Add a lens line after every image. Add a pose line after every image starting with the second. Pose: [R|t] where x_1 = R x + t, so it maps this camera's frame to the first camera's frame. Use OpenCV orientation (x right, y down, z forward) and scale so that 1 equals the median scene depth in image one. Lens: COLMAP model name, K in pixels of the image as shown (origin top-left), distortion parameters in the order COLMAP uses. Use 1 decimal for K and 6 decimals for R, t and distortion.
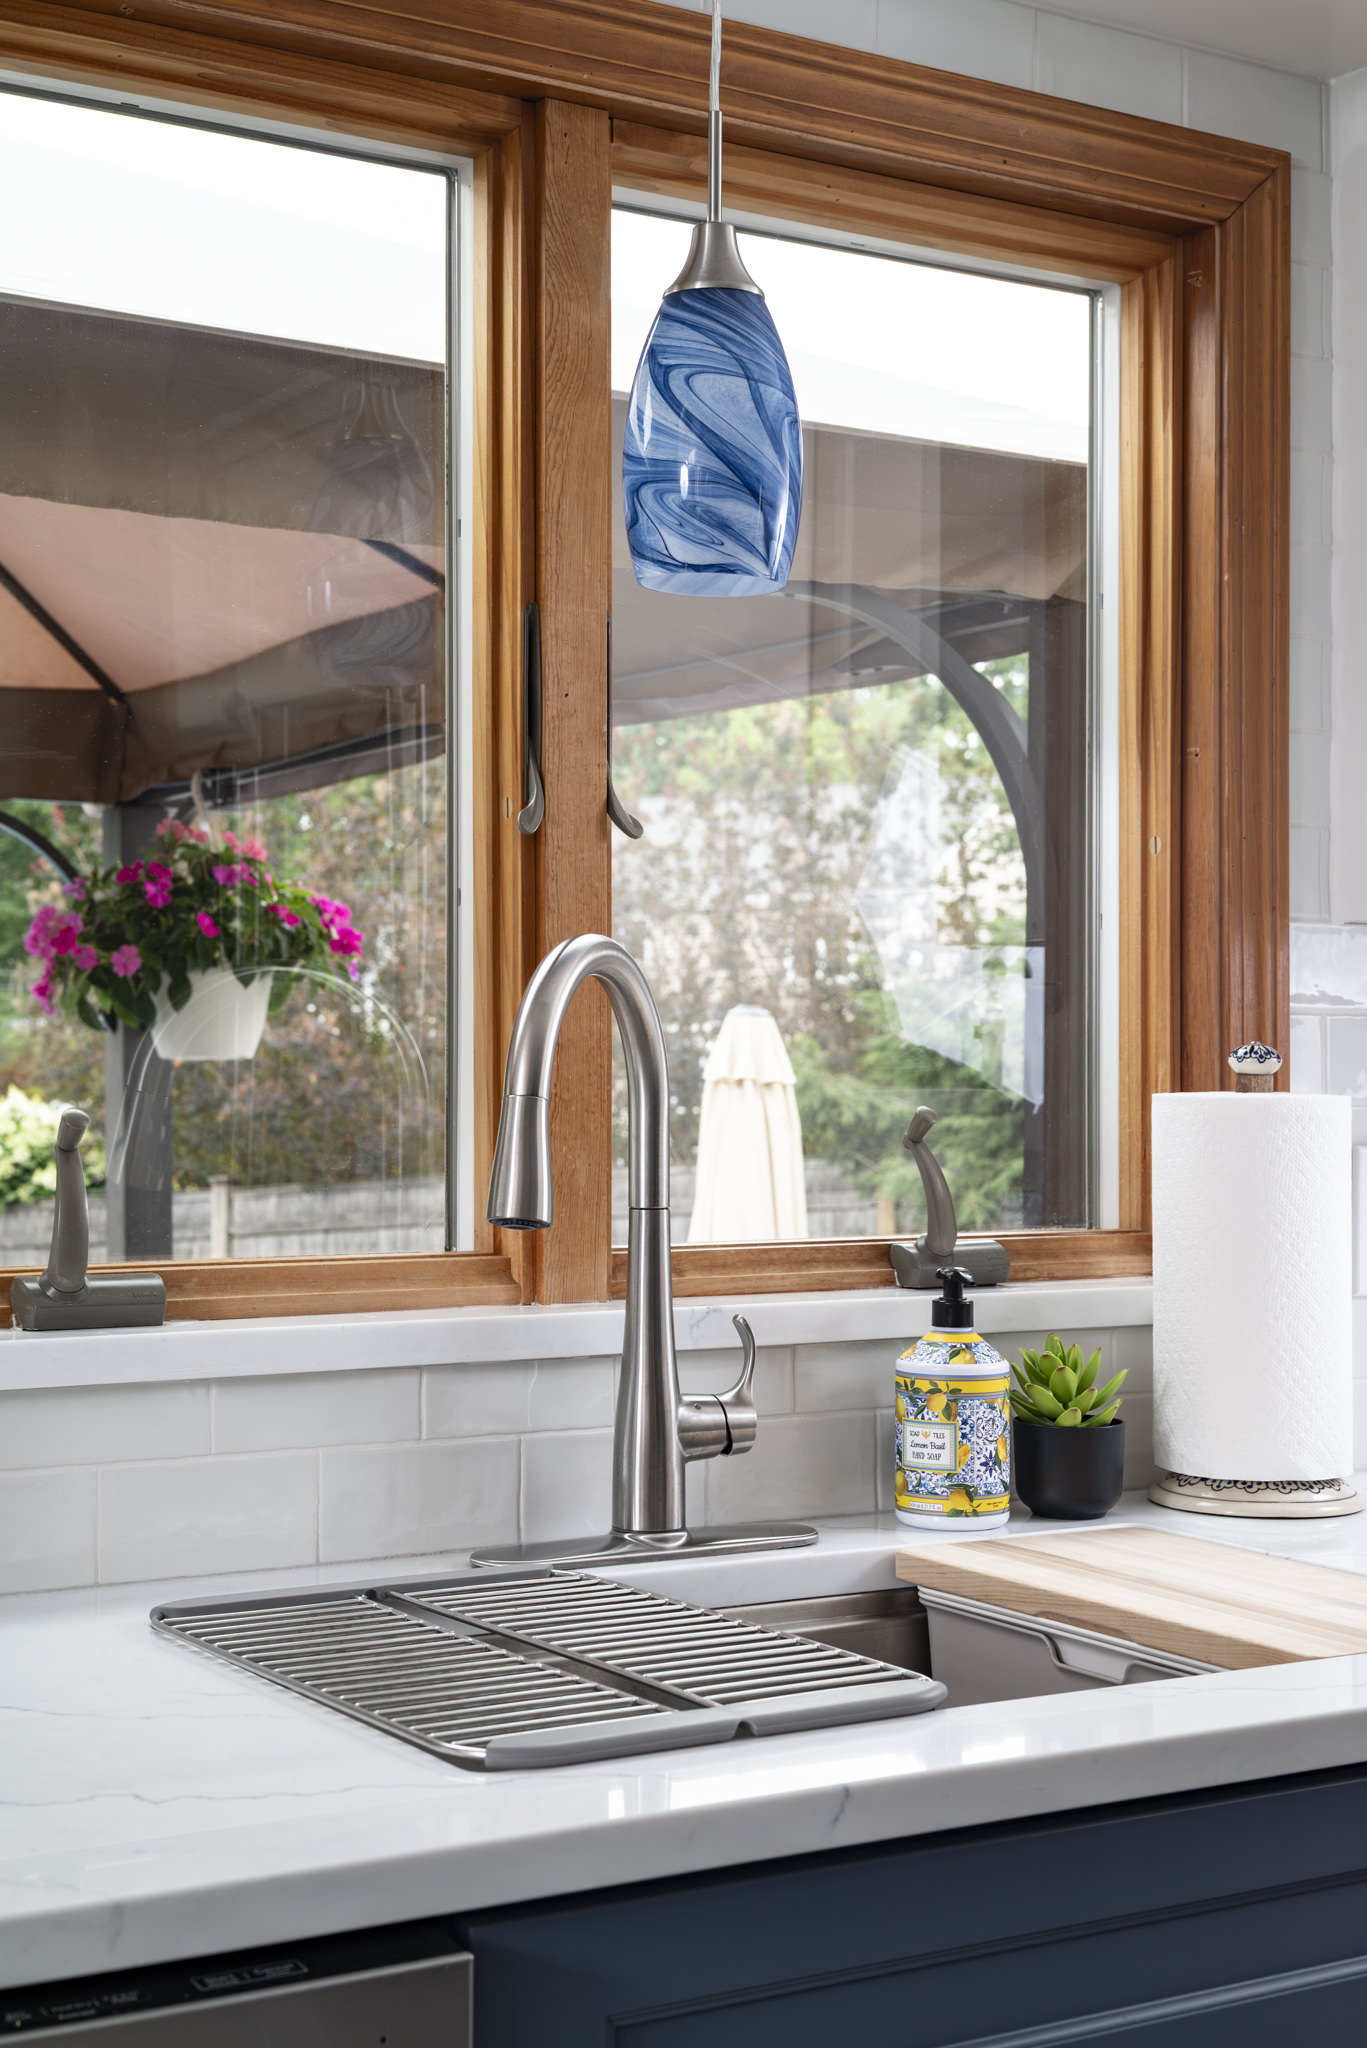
lens RADIAL K [[2852.8, 0, 677.6], [0, 2852.8, 1052.9], [0, 0, 1]] dist [0.176238, -0.661259]
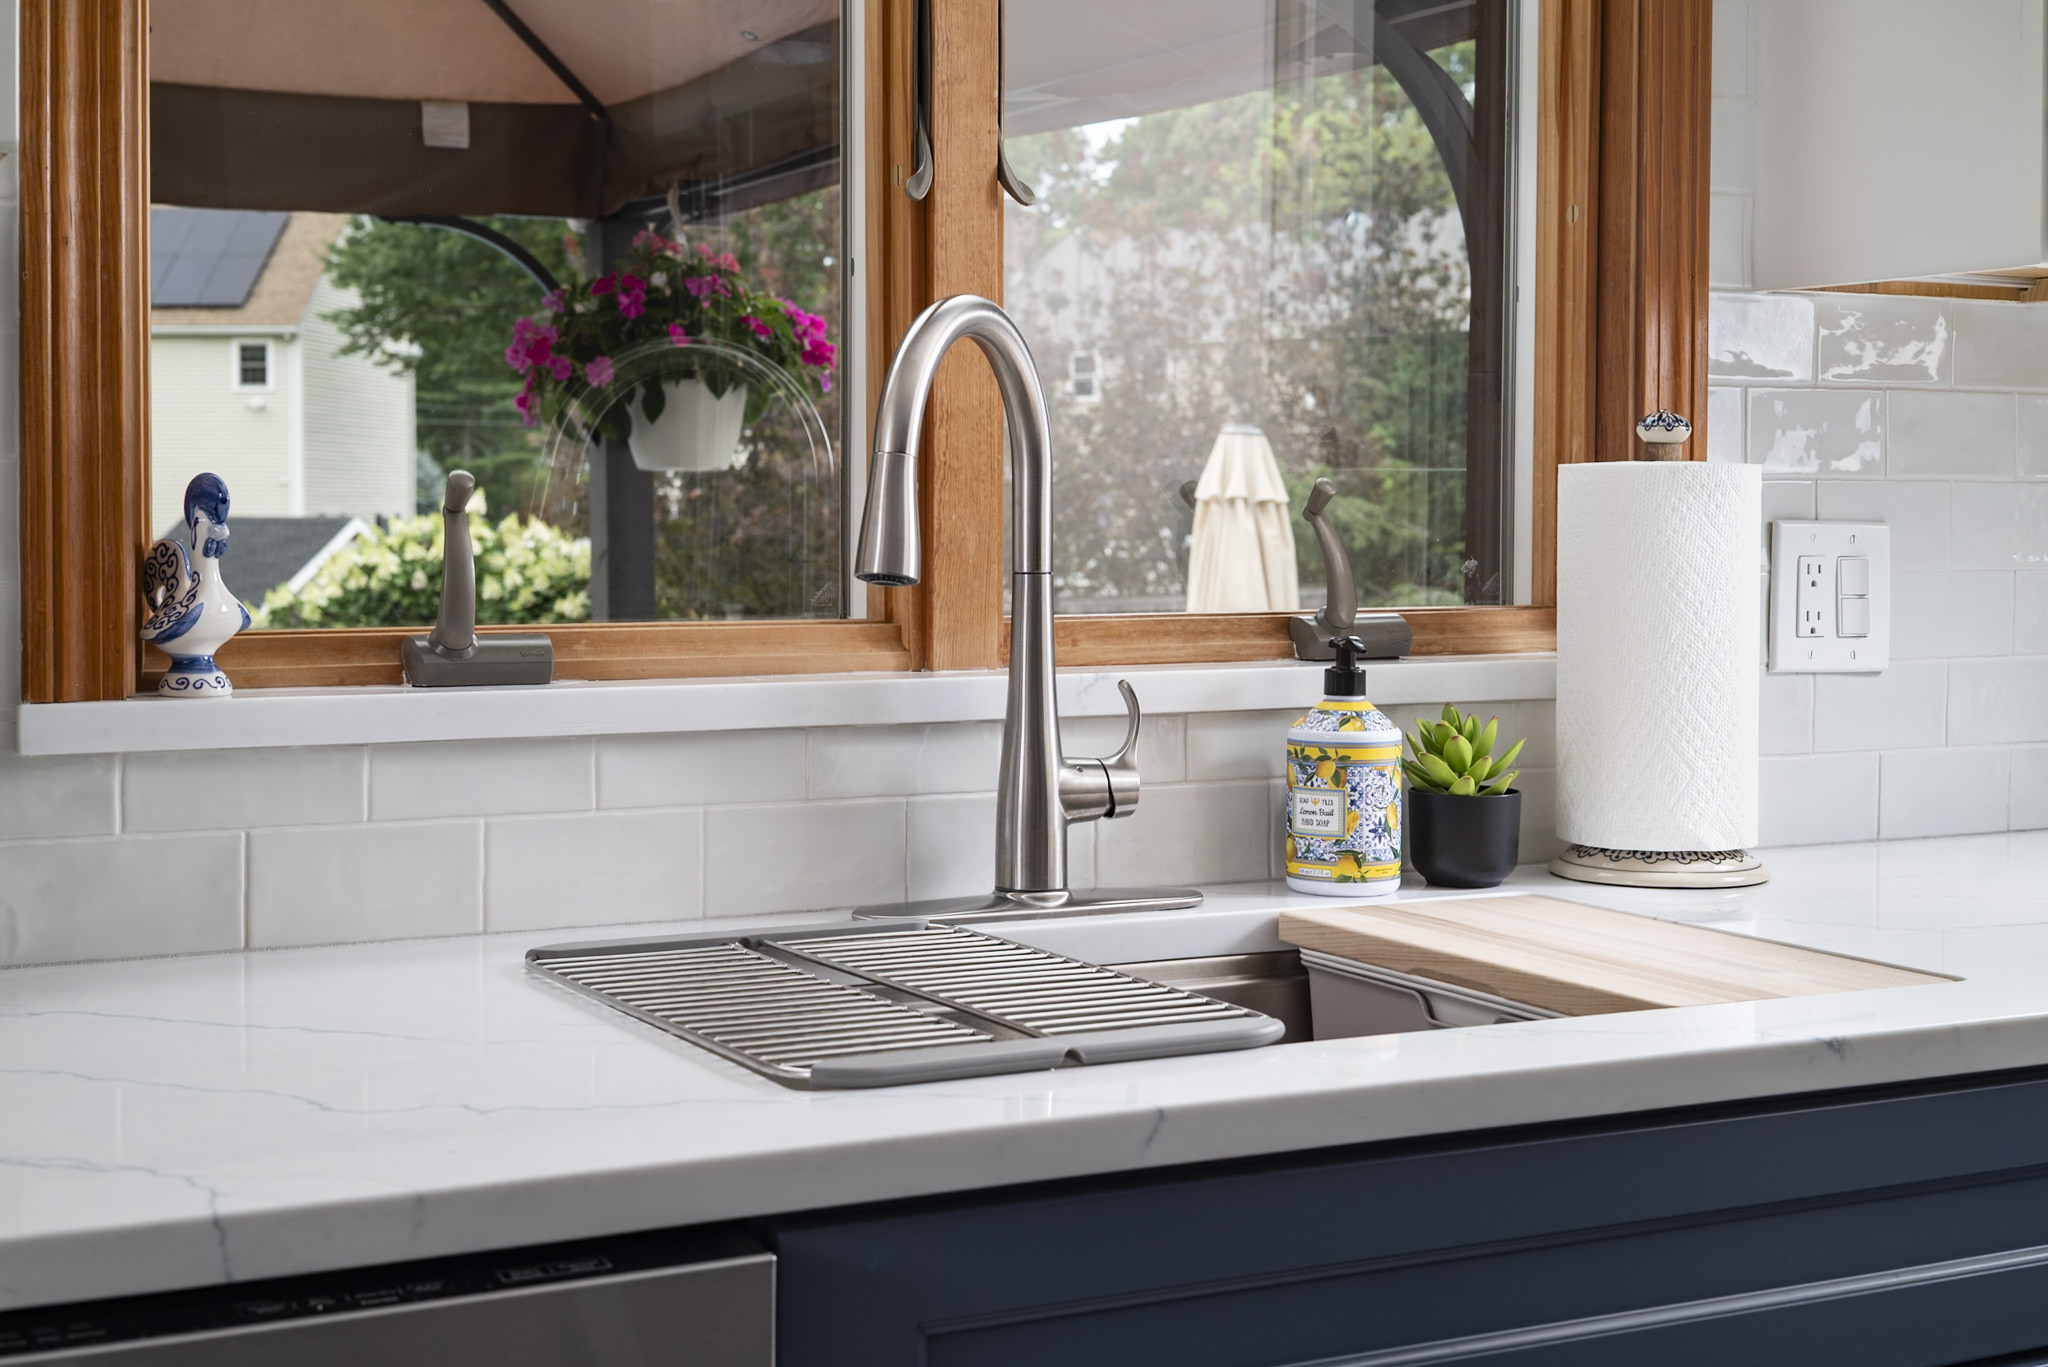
lens RADIAL K [[2847.3, 0, 1003.7], [0, 2847.3, 623.4], [0, 0, 1]] dist [0.180512, -0.709136]
pose [[0.997588, 0.000463, -0.069411, 0.046864], [0.002798, 0.998897, 0.046879, 0.023741], [0.069356, -0.046960, 0.996486, 0.000286]]
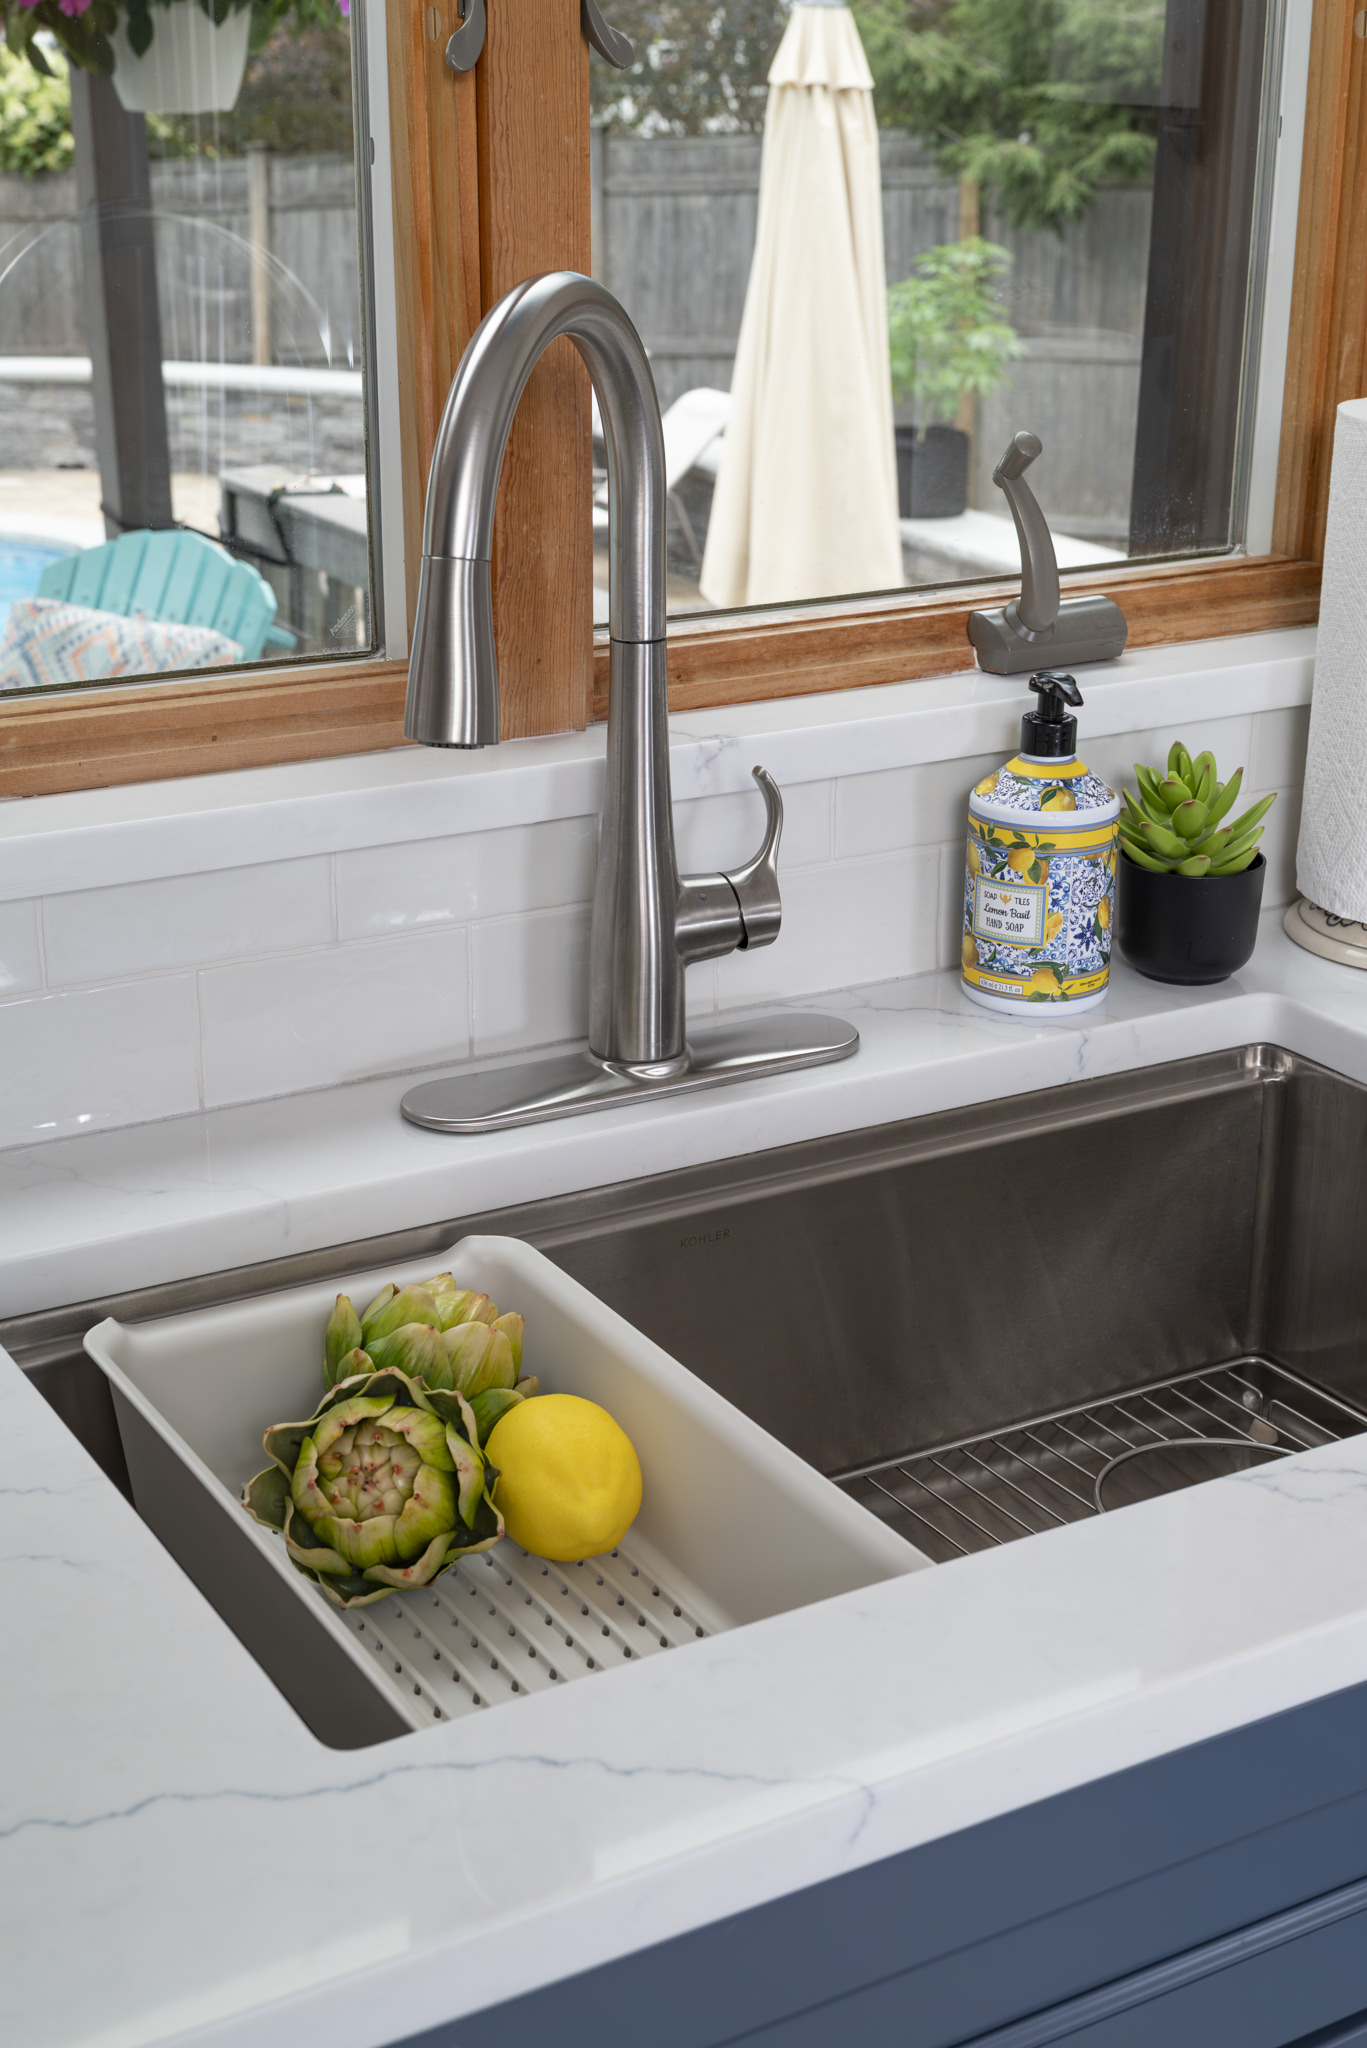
lens RADIAL K [[2827.1, 0, 679.2], [0, 2827.1, 1024.0], [0, 0, 1]] dist [0.162210, -0.614556]
pose [[0.999704, 0.009045, -0.022602, 0.016915], [-0.000640, 0.937867, 0.346994, -0.096681], [0.024336, -0.346876, 0.937595, 0.274538]]
